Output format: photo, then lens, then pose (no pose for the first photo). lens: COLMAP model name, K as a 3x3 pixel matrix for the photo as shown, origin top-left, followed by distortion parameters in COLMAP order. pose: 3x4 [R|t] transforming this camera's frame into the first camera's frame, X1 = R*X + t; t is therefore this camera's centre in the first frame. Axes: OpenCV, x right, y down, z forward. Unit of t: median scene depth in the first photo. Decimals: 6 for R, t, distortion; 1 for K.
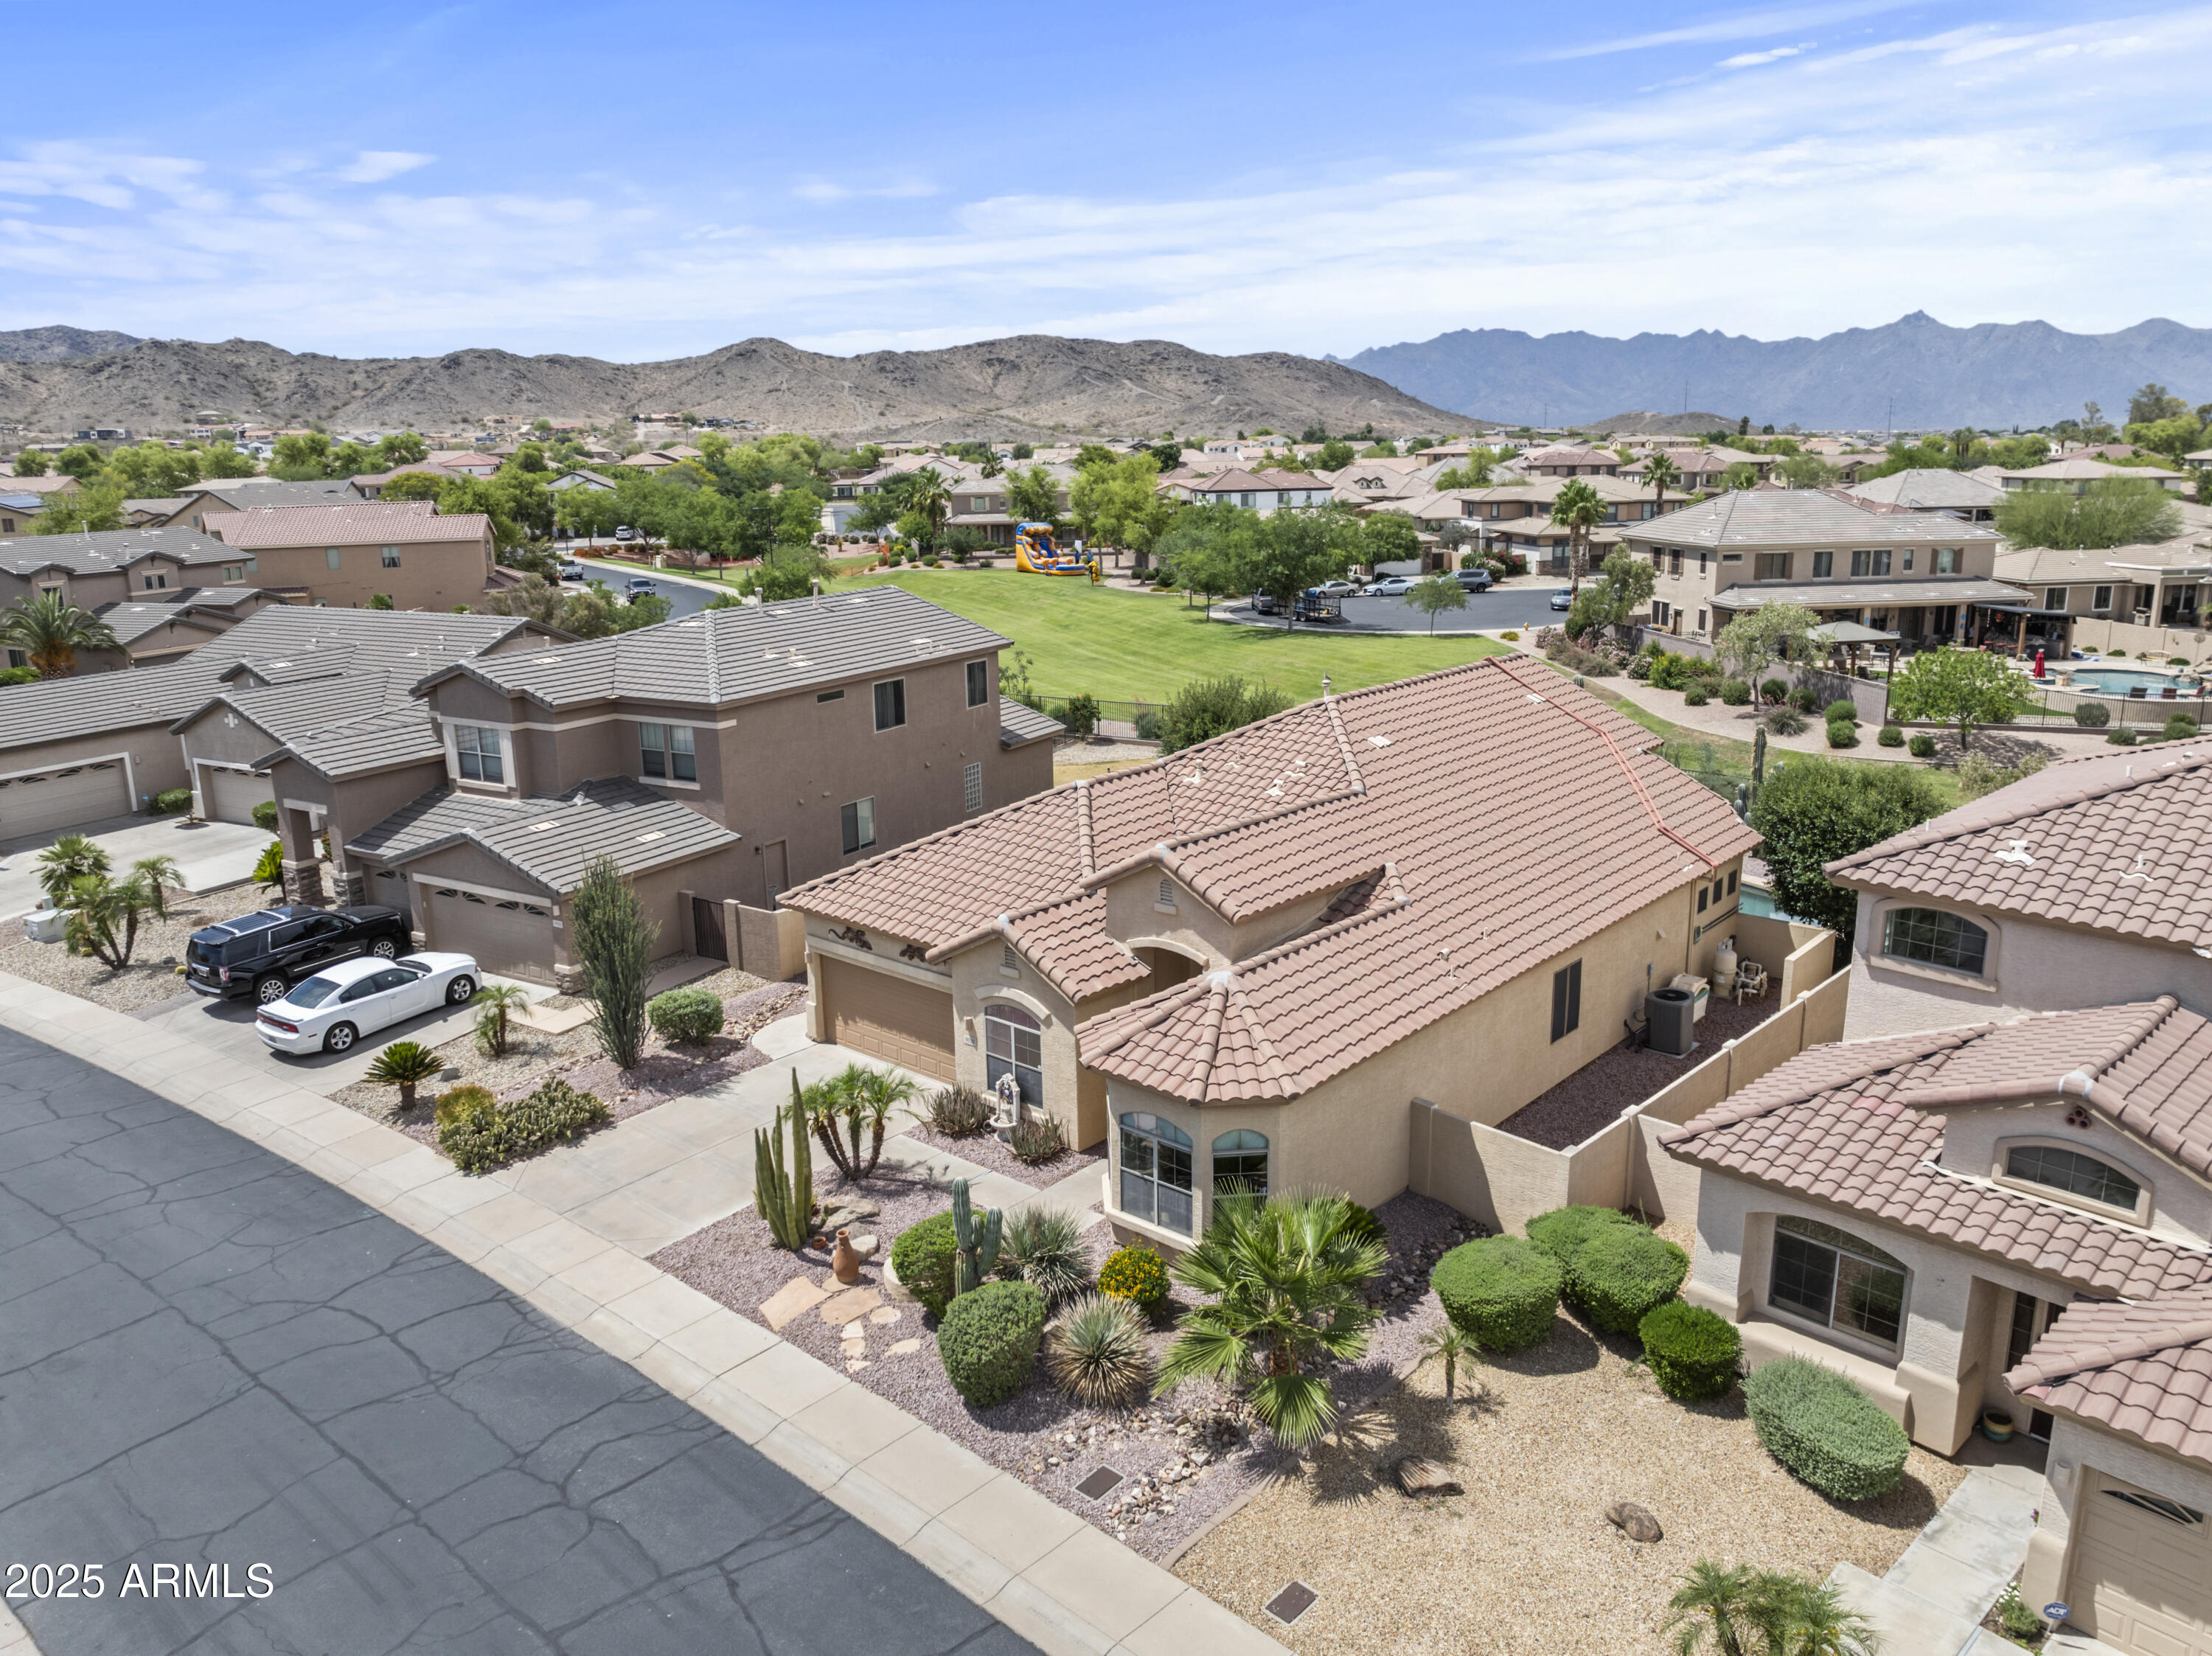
lens RADIAL K [[1588.2, 0, 1107.3], [0, 1588.2, 821.9], [0, 0, 1]] dist [-0.042659, 0.006191]
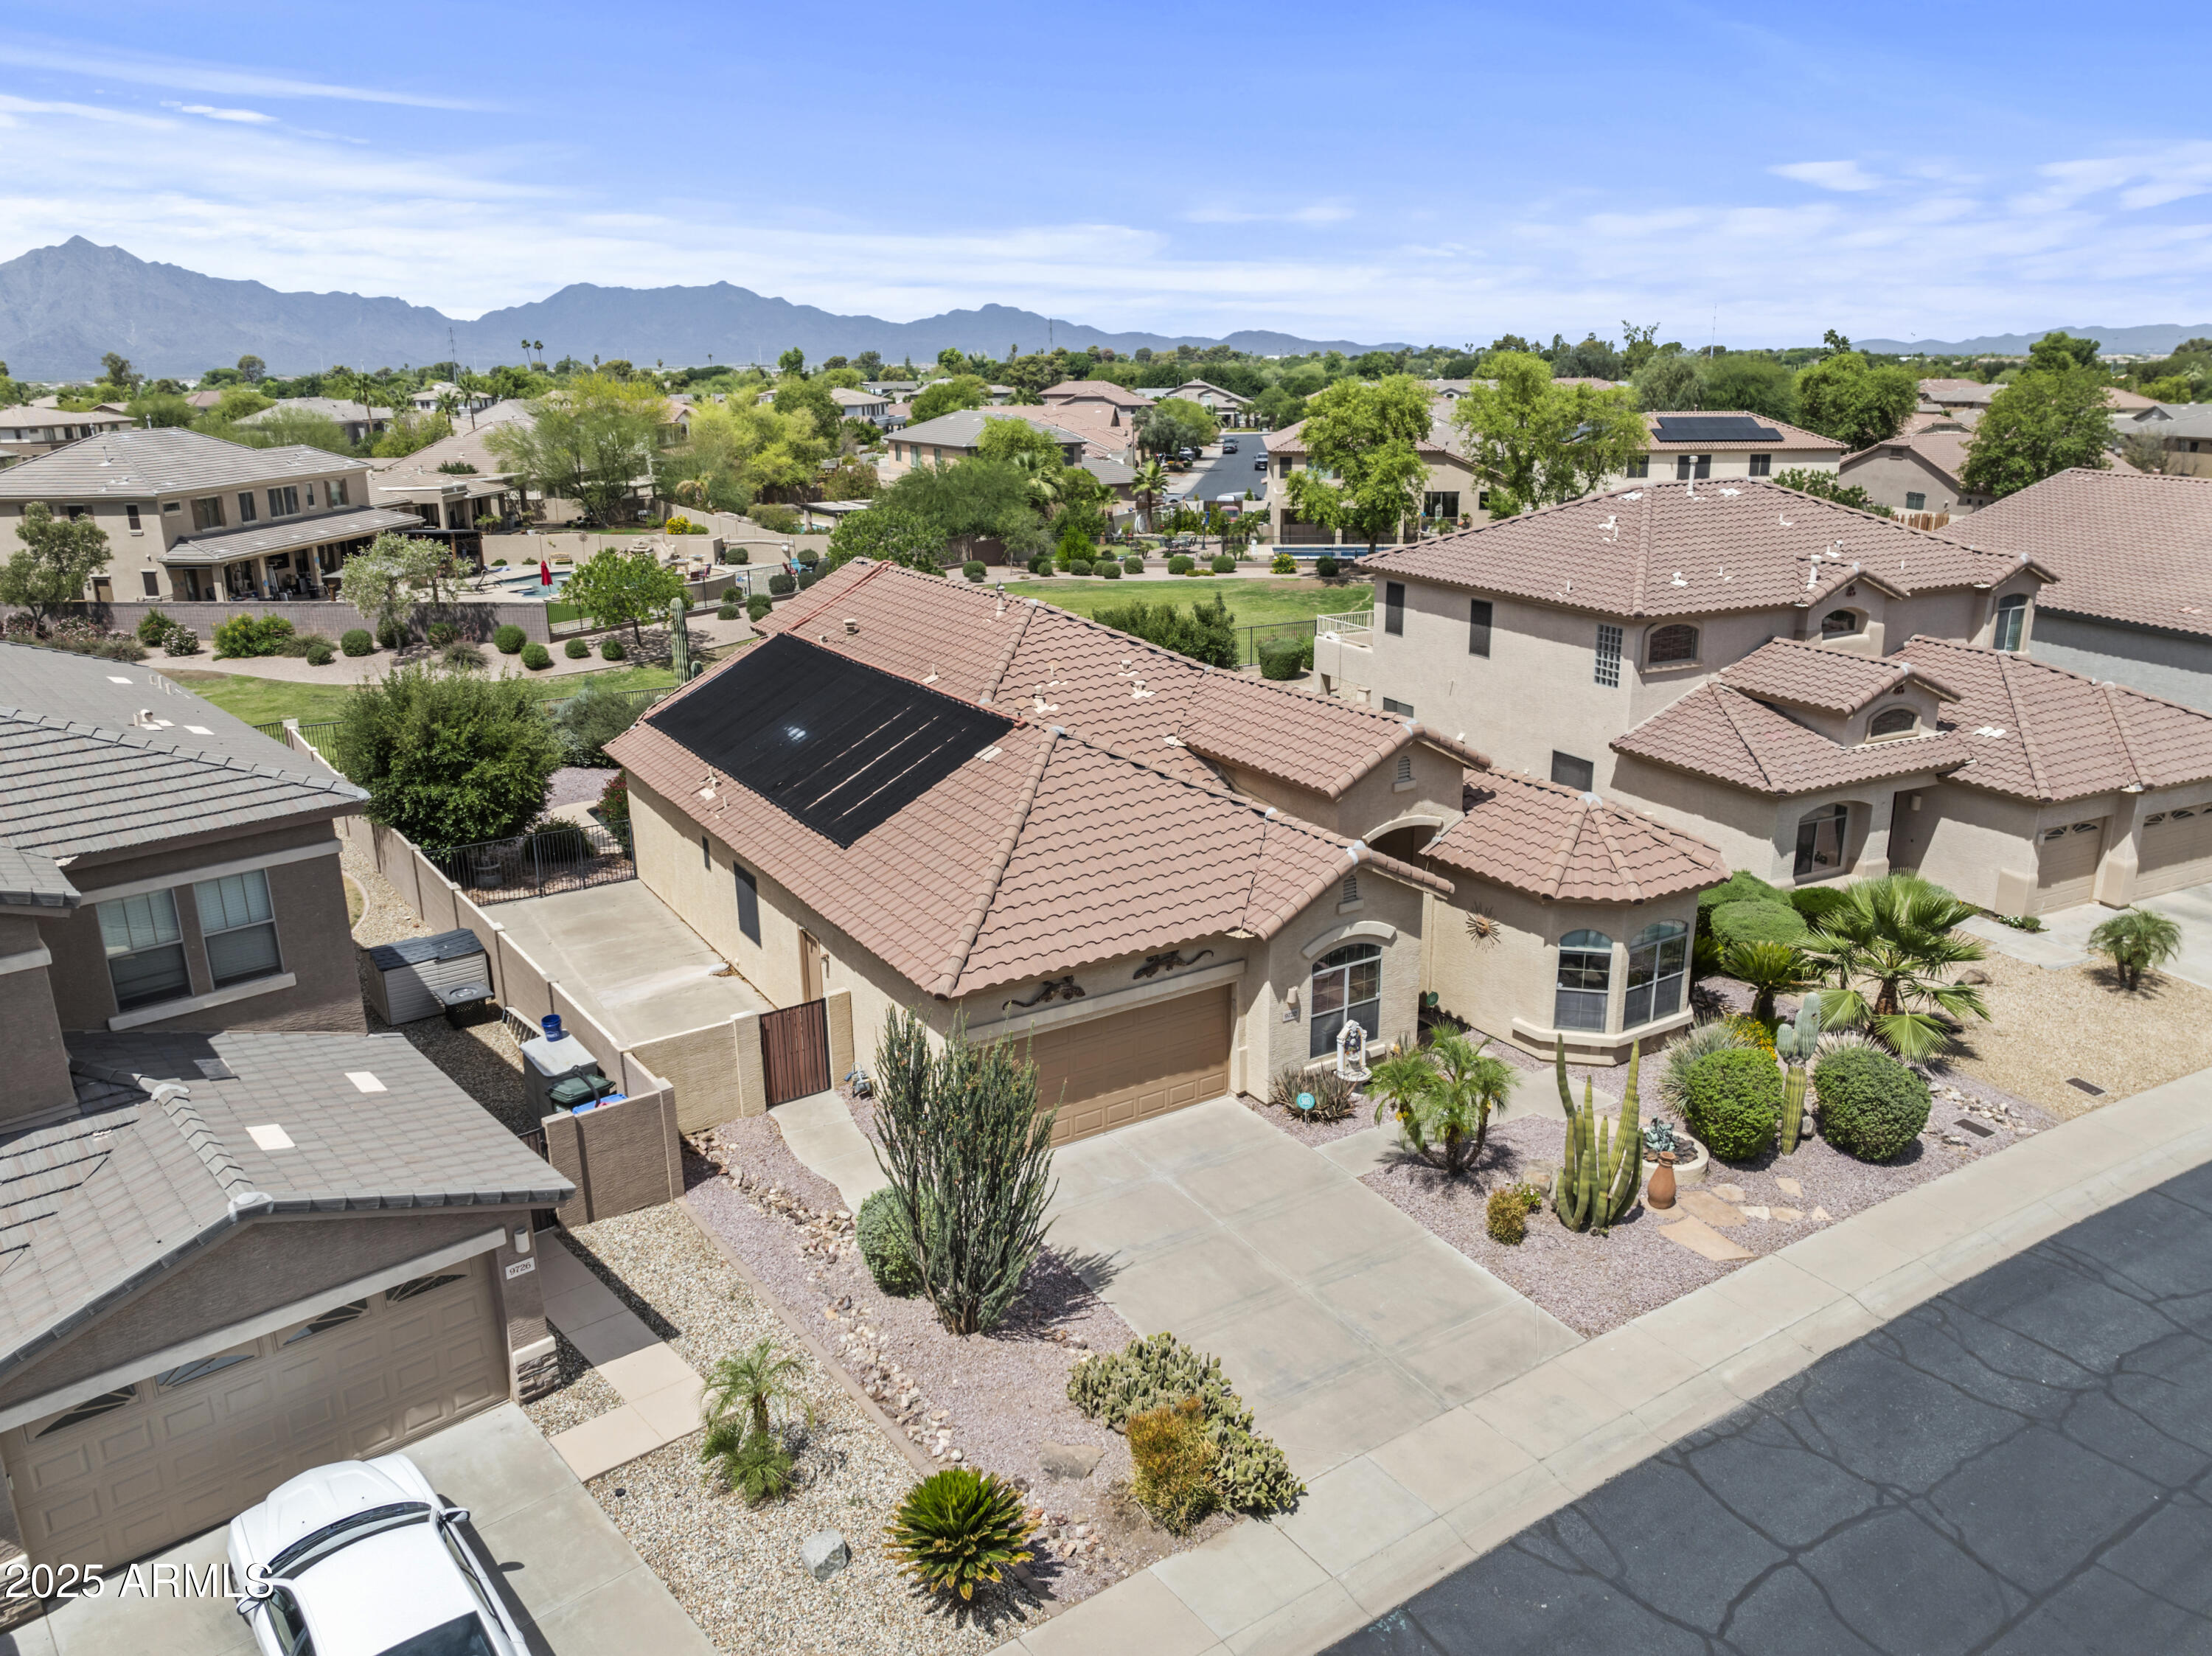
lens RADIAL K [[1580.8, 0, 1114.6], [0, 1580.8, 833.8], [0, 0, 1]] dist [-0.039407, 0.006888]
pose [[0.289010, -0.263563, 0.920330, -0.615384], [0.231645, 0.952040, 0.199901, -0.103154], [-0.928878, 0.155416, 0.336202, 0.561229]]
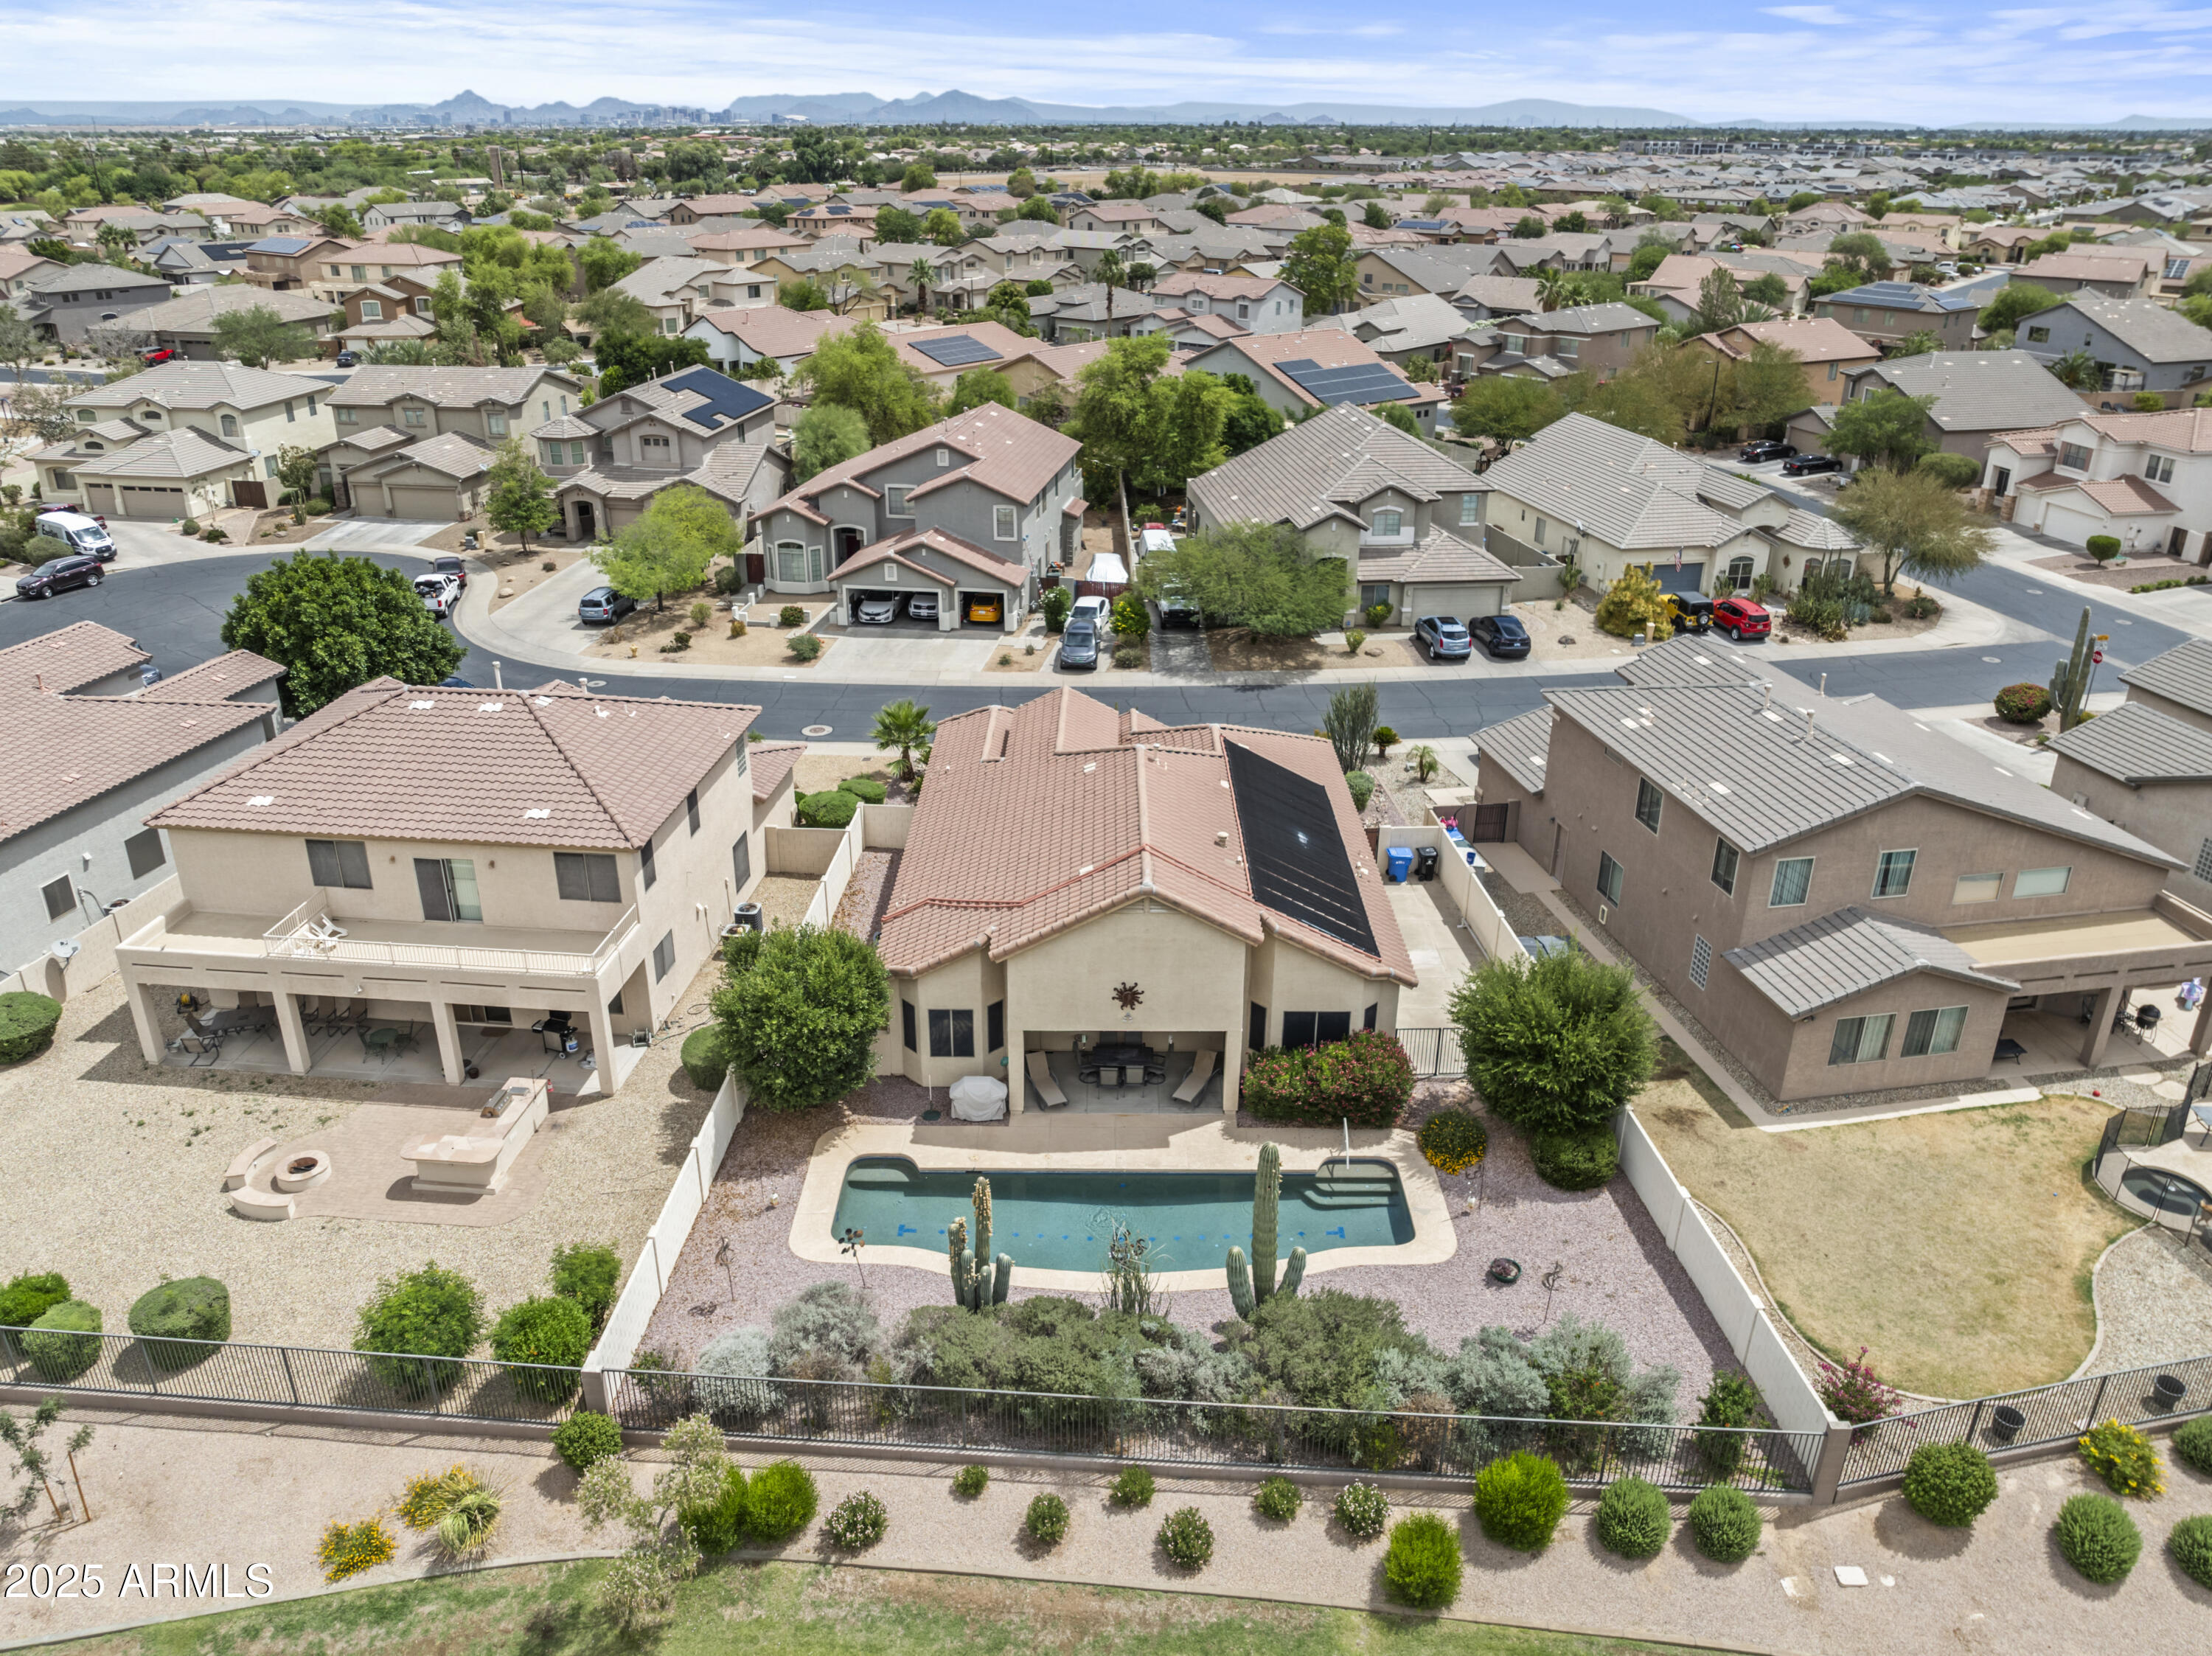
lens RADIAL K [[1588.2, 0, 1107.3], [0, 1588.2, 821.9], [0, 0, 1]] dist [-0.042659, 0.006191]
pose [[-0.750870, 0.277821, -0.599174, 0.825404], [-0.149097, 0.812497, 0.563577, -0.652861], [0.643401, 0.512508, -0.568658, 1.493905]]
